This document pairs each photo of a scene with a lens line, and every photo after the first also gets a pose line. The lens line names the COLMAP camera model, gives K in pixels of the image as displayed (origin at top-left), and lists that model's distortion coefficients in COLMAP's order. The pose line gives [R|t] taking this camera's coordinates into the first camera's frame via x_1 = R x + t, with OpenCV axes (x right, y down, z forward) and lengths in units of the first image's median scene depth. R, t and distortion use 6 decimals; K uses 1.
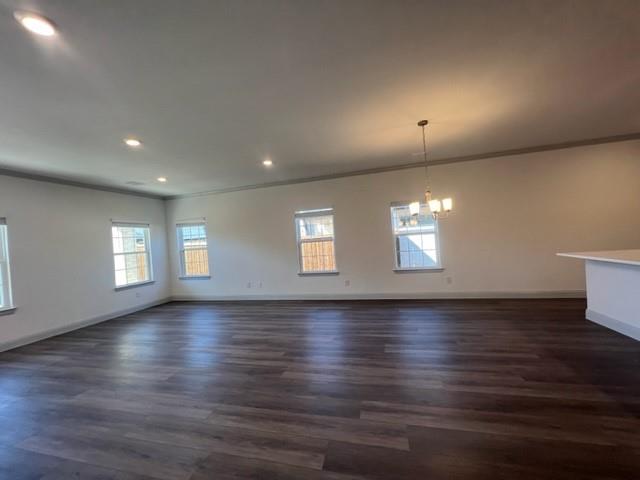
lens RADIAL K [[255.8, 0, 320.9], [0, 255.8, 242.4], [0, 0, 1]] dist [-0.001178, -0.000097]
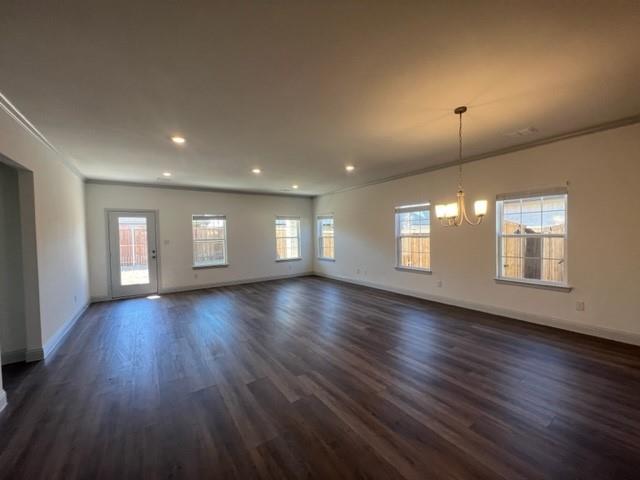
lens RADIAL K [[256.0, 0, 320.7], [0, 256.0, 241.0], [0, 0, 1]] dist [-0.001920, -0.000359]
pose [[0.756399, 0.070358, -0.650315, 0.367310], [-0.038008, 0.997246, 0.063686, -0.040706], [0.653005, -0.023455, 0.756990, 0.025255]]
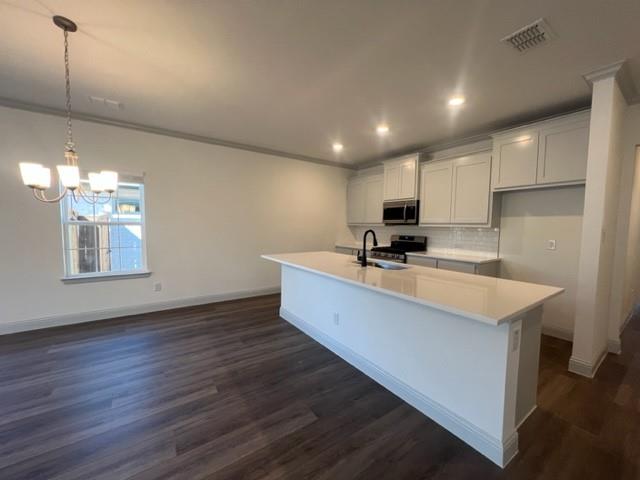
lens RADIAL K [[257.3, 0, 321.8], [0, 257.3, 241.6], [0, 0, 1]] dist [0.000830, 0.000183]
pose [[0.644220, 0.029188, 0.764283, 0.200774], [-0.050277, 0.998726, 0.004238, -0.016572], [-0.763186, -0.041156, 0.644867, 0.116222]]
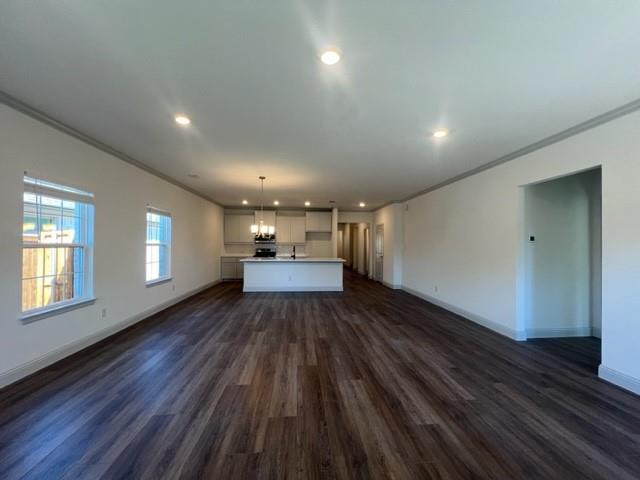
lens RADIAL K [[255.8, 0, 320.9], [0, 255.8, 242.4], [0, 0, 1]] dist [-0.001178, -0.000097]
pose [[-0.346348, 0.071473, 0.935379, -0.715767], [0.025873, 0.997442, -0.066635, 0.036492], [-0.937749, 0.001122, -0.347312, 0.708461]]
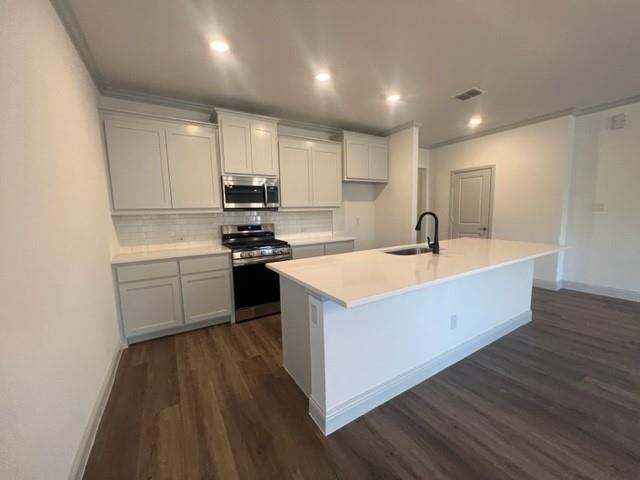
lens RADIAL K [[256.0, 0, 320.7], [0, 256.0, 241.0], [0, 0, 1]] dist [-0.001920, -0.000359]
pose [[-0.714461, 0.005180, 0.699656, 0.460633], [0.080850, 0.993885, 0.075203, -0.039570], [-0.694988, 0.110297, -0.710511, 0.798240]]
